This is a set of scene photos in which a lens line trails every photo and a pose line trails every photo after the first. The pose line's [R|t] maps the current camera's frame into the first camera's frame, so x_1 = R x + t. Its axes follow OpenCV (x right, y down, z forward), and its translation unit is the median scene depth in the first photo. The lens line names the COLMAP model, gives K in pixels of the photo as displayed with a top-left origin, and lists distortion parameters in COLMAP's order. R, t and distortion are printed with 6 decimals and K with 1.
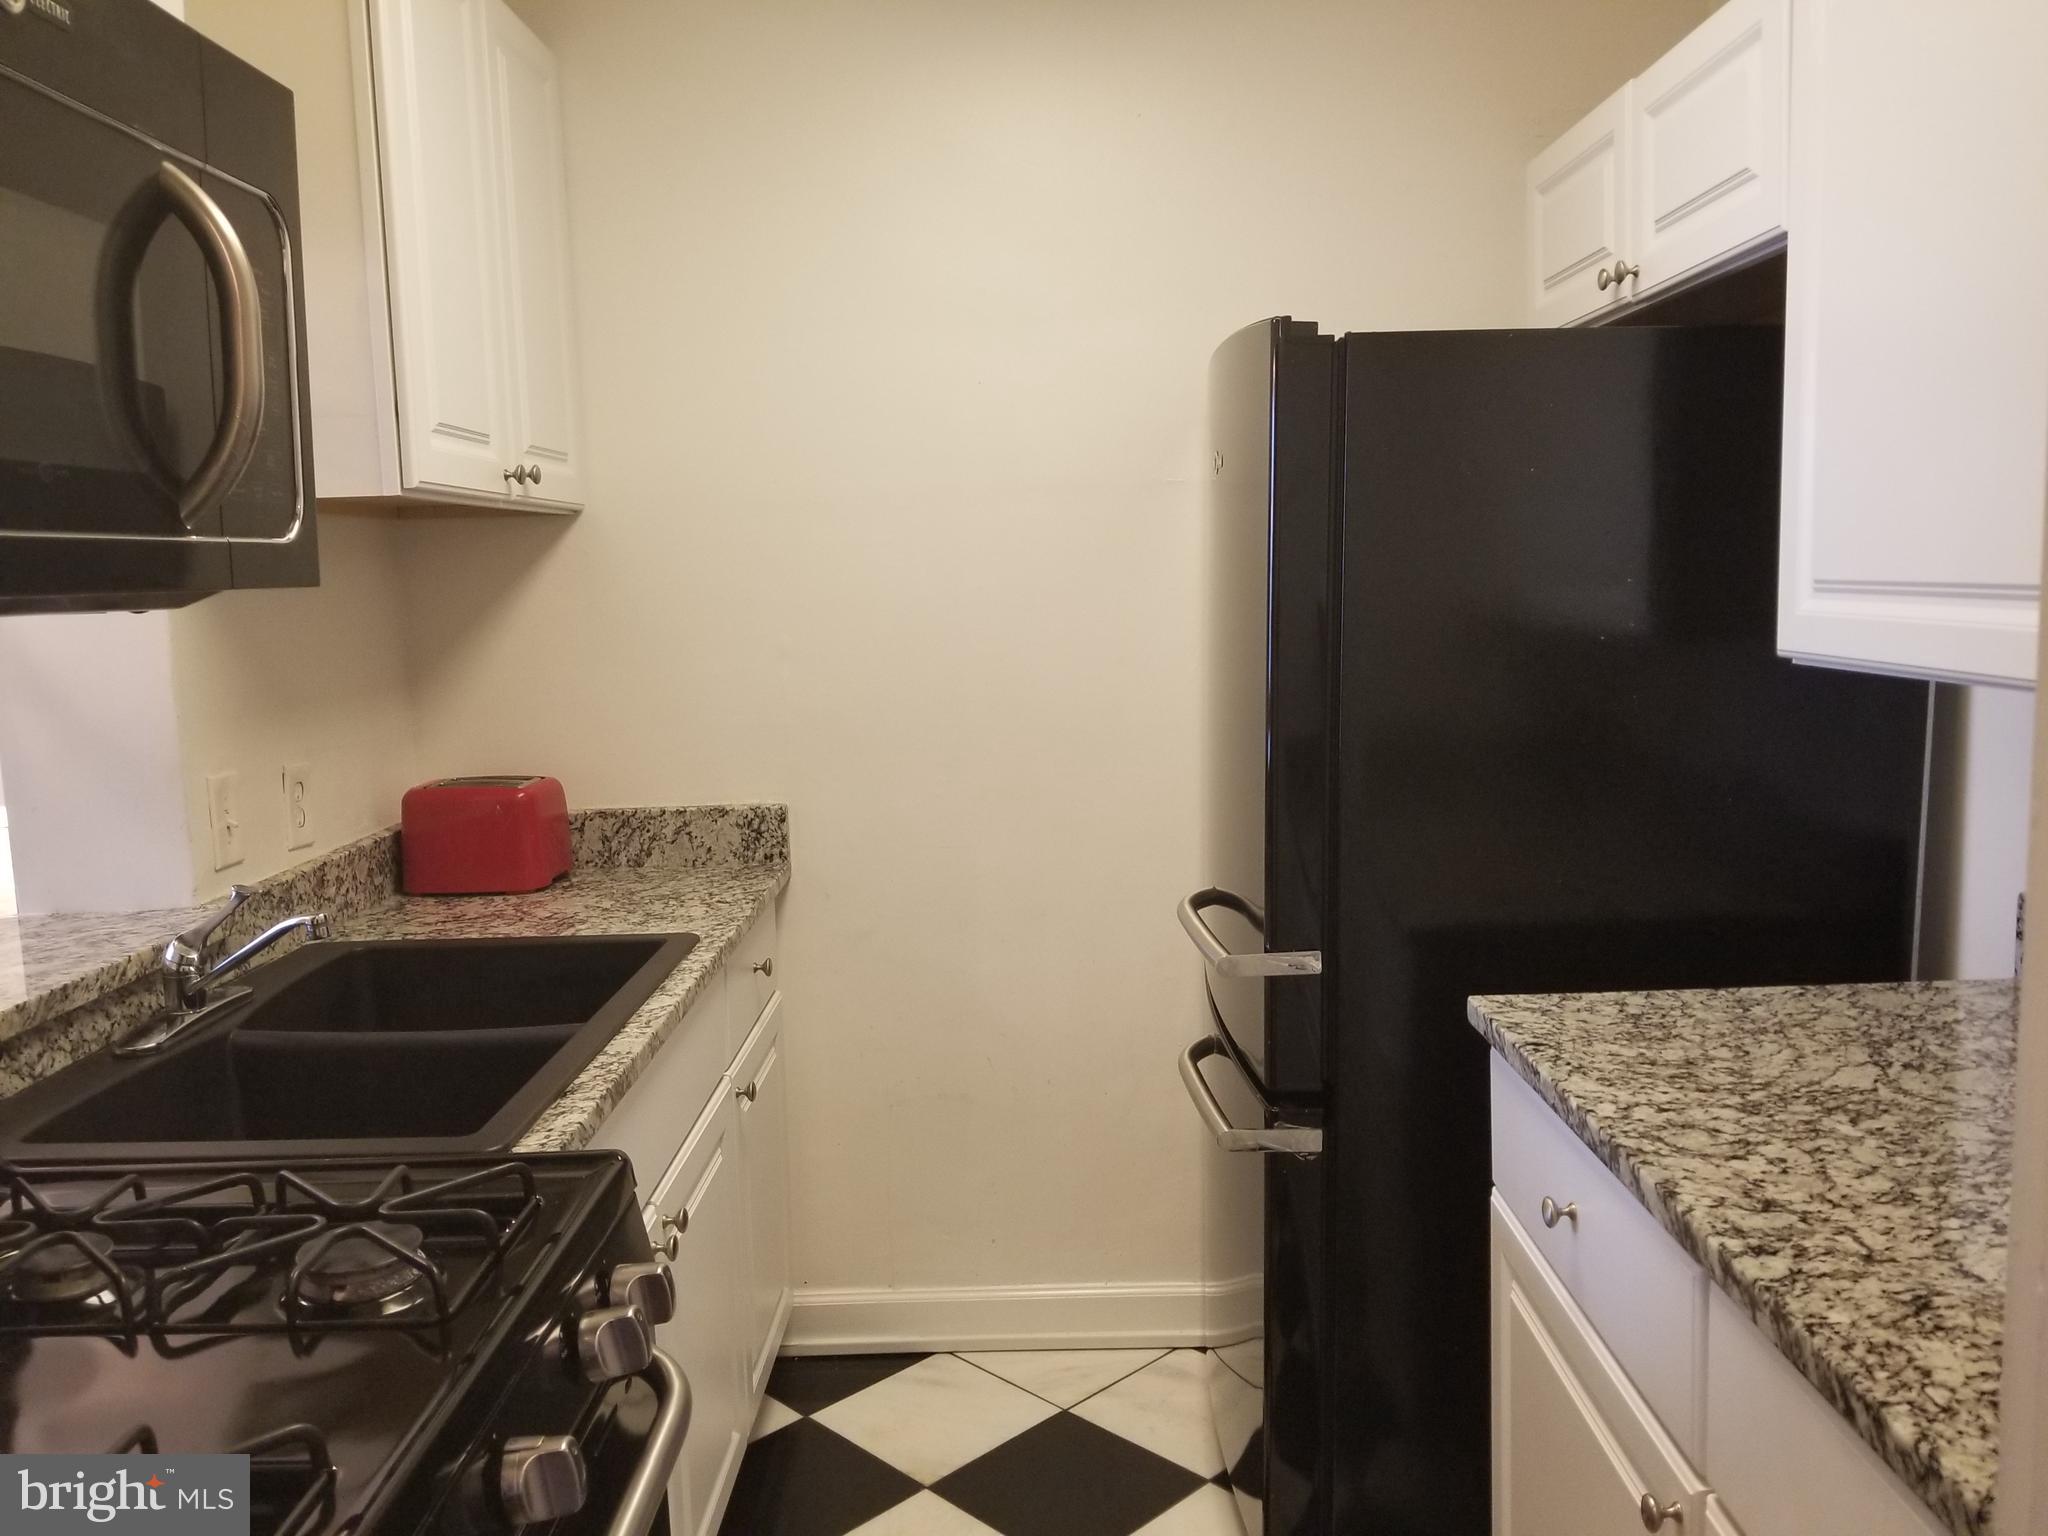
lens RADIAL K [[1521.8, 0, 1024.0], [0, 1521.8, 706.8], [0, 0, 1]] dist [0.006430, -0.061719]
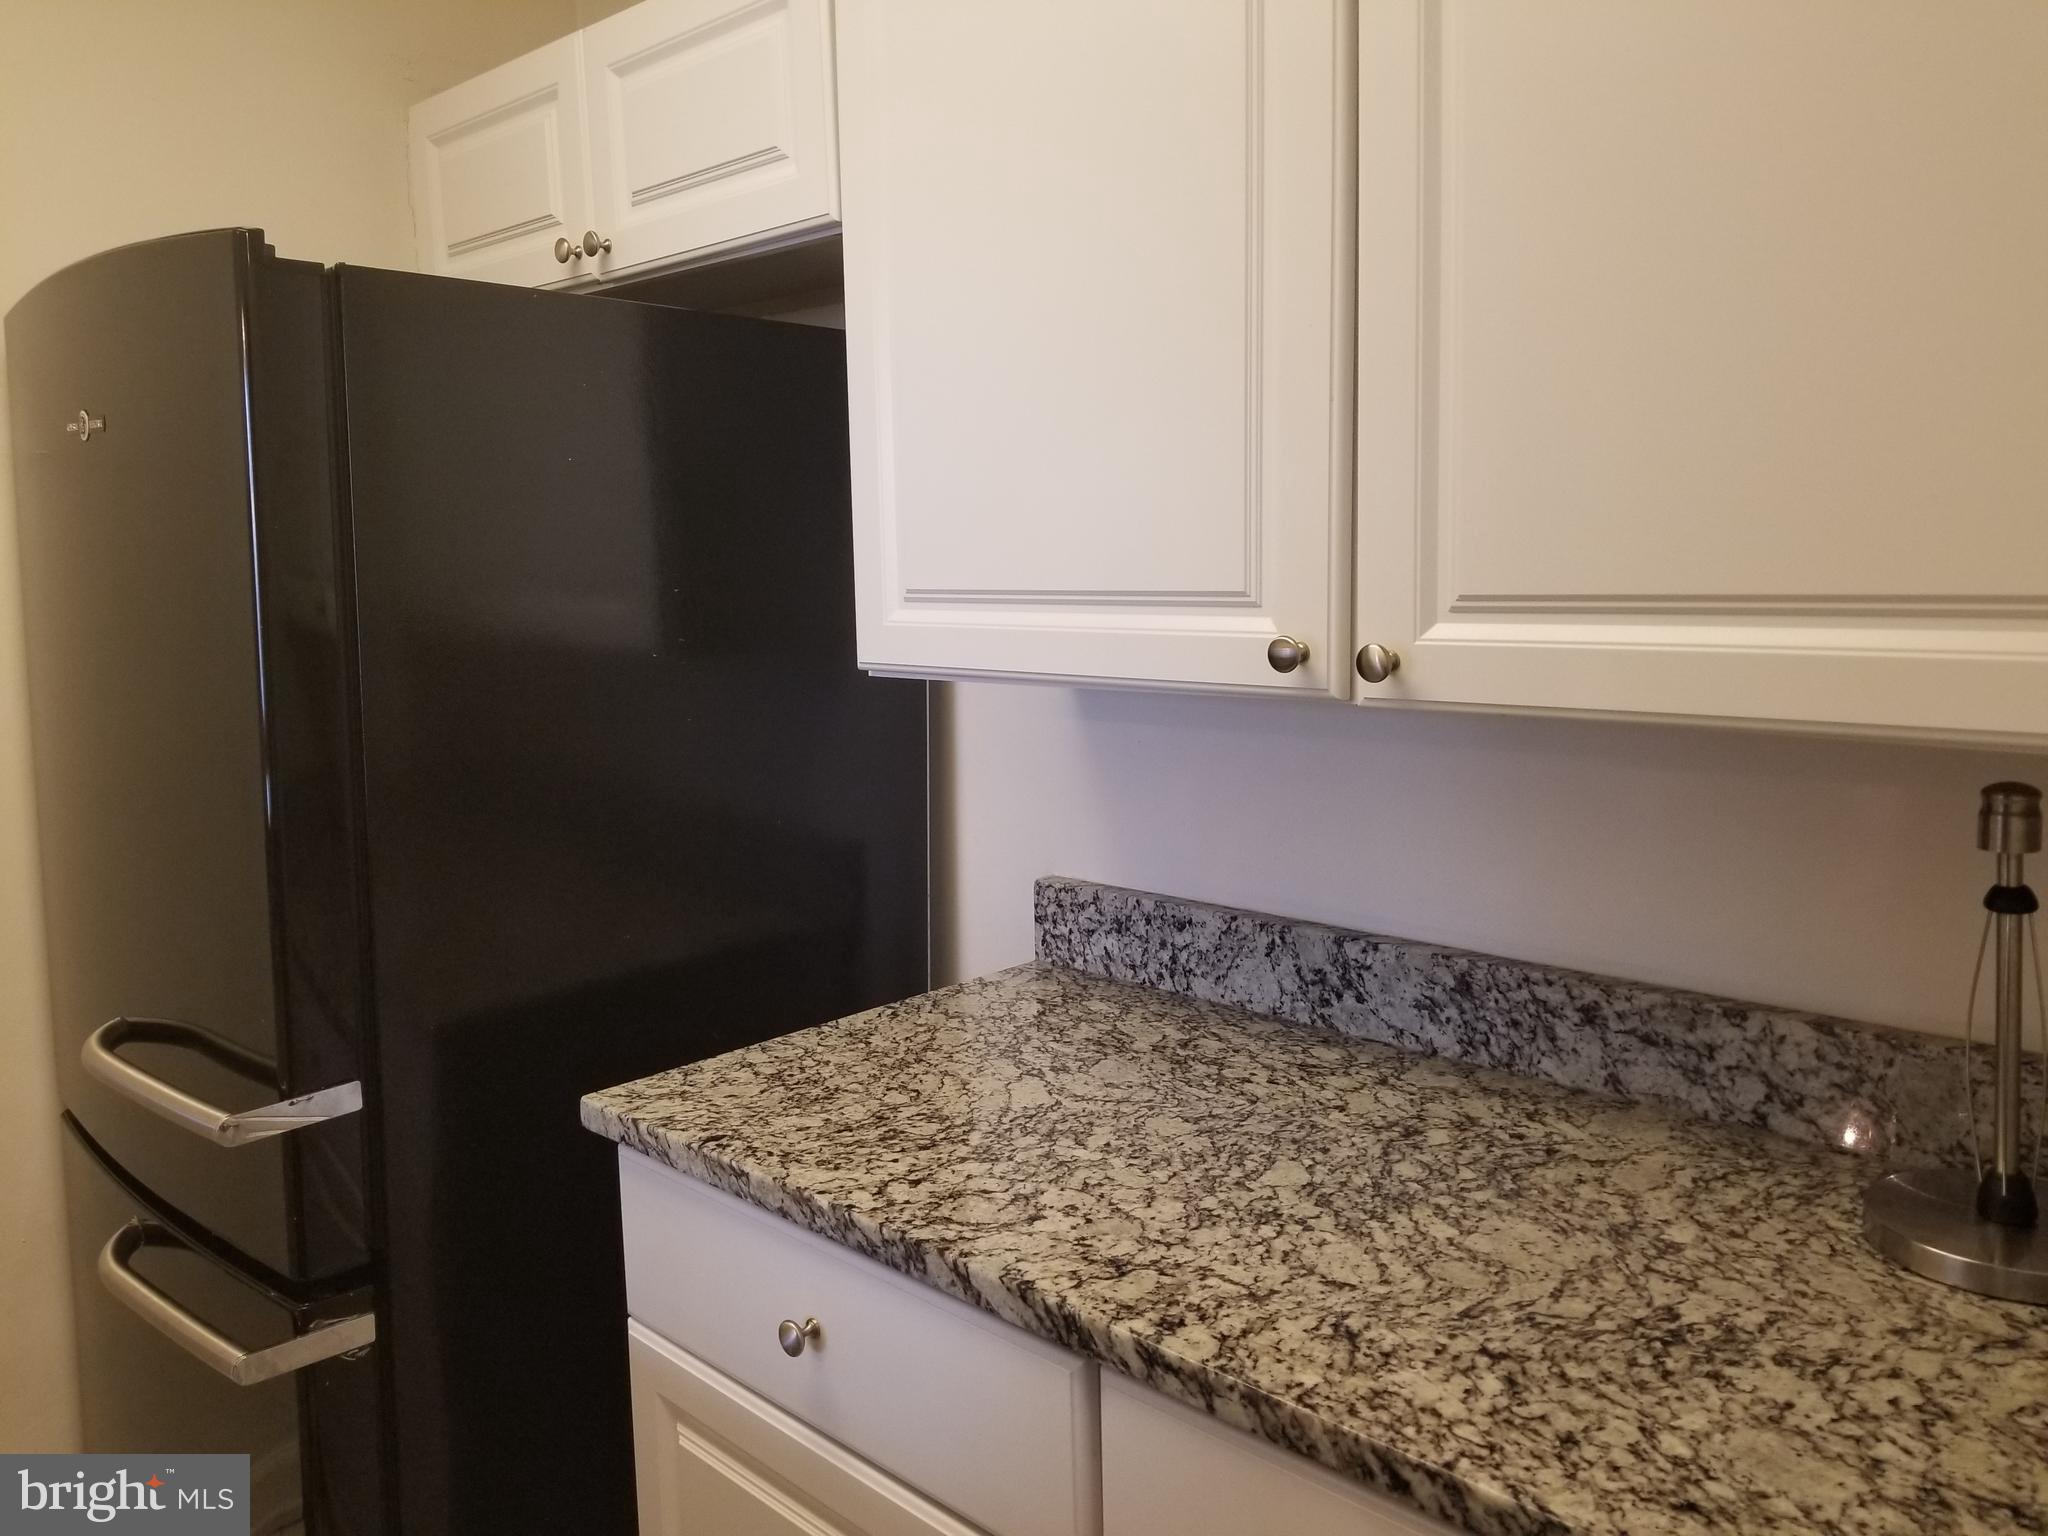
lens RADIAL K [[1529.1, 0, 960.5], [0, 1529.1, 727.6], [0, 0, 1]] dist [0.105136, -0.220750]
pose [[0.700520, -0.063594, 0.710794, -0.180630], [0.063607, 0.997621, 0.026569, -0.021933], [-0.710793, 0.026600, 0.702898, 0.332589]]
